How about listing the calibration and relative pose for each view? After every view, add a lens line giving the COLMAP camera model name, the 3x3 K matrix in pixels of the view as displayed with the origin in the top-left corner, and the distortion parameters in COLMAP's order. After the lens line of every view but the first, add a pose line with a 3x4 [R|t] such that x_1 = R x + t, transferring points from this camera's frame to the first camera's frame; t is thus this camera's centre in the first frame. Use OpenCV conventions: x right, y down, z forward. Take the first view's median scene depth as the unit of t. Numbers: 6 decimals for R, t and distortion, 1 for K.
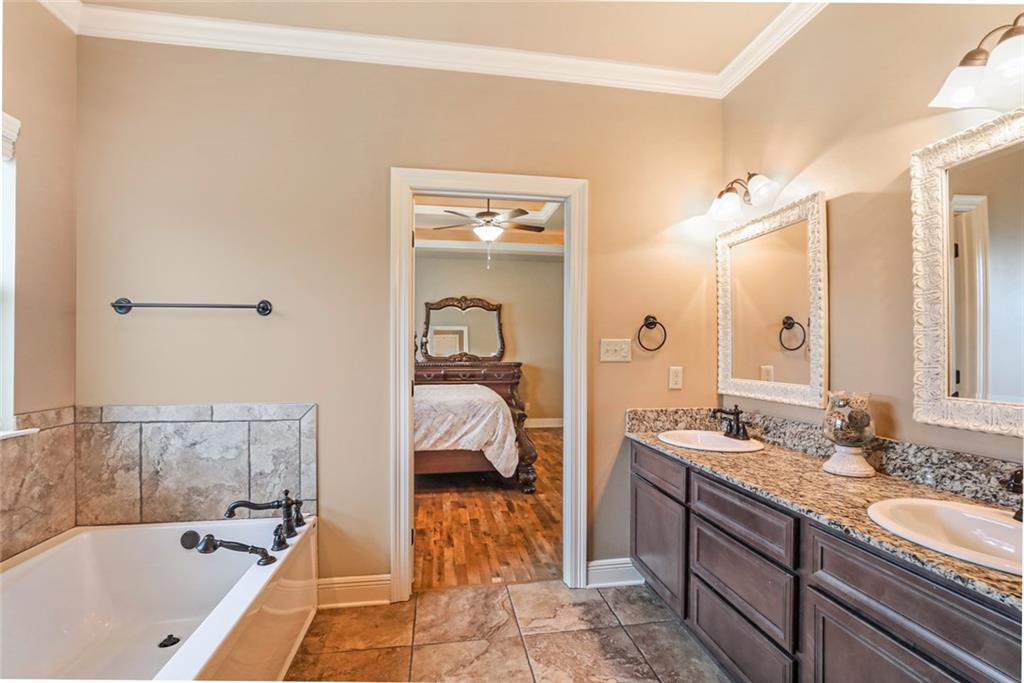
lens RADIAL K [[480.9, 0, 520.2], [0, 480.9, 350.3], [0, 0, 1]] dist [-0.013378, 0.005910]
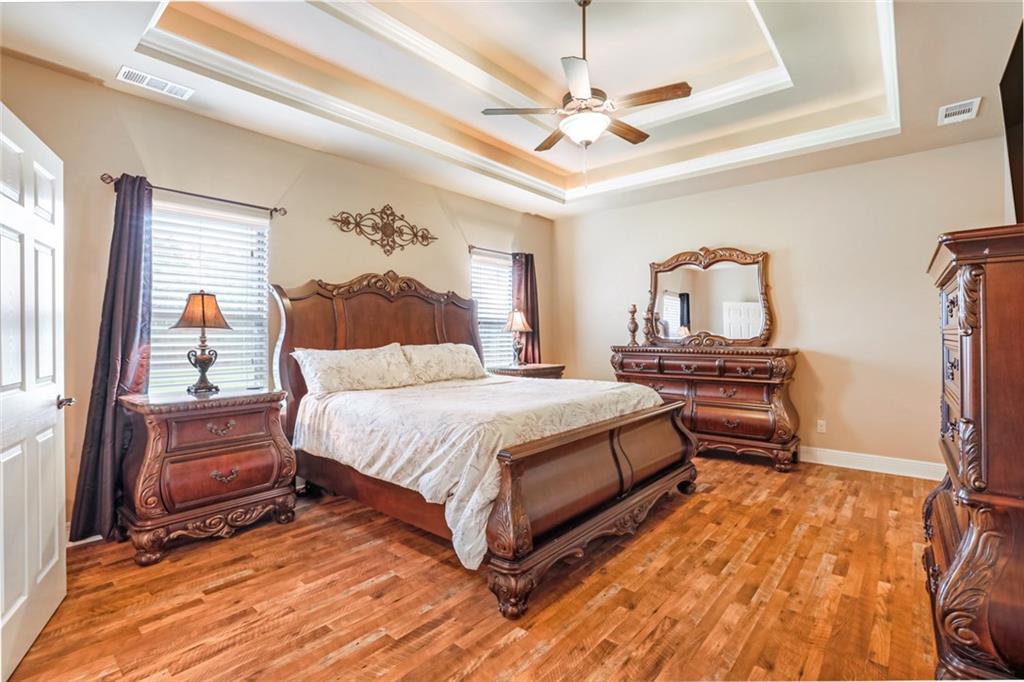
lens RADIAL K [[480.9, 0, 508.9], [0, 480.9, 331.2], [0, 0, 1]] dist [-0.013378, 0.005910]
pose [[0.643526, -0.009377, -0.765367, 0.405887], [0.009993, 0.999943, -0.003850, 0.005505], [0.765359, -0.005171, 0.643582, 0.691296]]
